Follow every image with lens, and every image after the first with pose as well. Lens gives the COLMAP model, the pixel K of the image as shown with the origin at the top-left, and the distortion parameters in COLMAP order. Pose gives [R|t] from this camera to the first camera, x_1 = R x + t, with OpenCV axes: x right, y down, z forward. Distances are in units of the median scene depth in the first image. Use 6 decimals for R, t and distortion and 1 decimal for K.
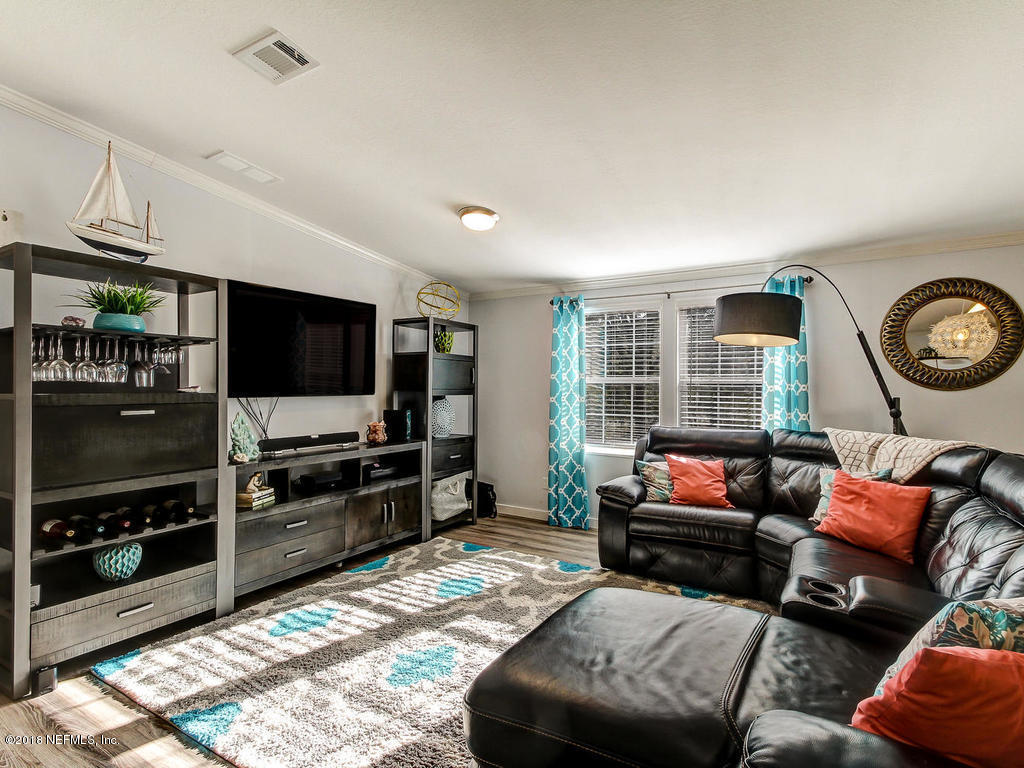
lens RADIAL K [[526.1, 0, 532.8], [0, 526.1, 386.7], [0, 0, 1]] dist [0.011546, 0.000073]
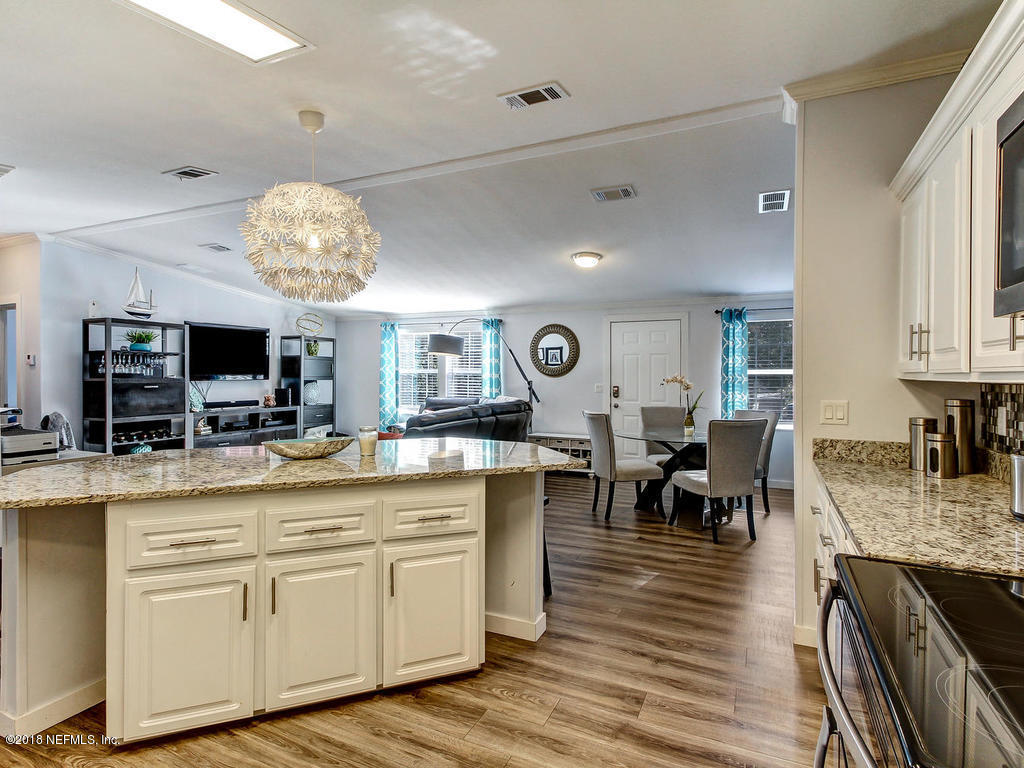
lens RADIAL K [[532.4, 0, 539.8], [0, 532.4, 378.1], [0, 0, 1]] dist [0.002822, -0.000182]
pose [[0.990981, -0.000805, 0.134001, 0.412586], [-0.000199, 0.999972, 0.007482, -0.003964], [-0.134004, -0.007441, 0.990953, -1.020762]]
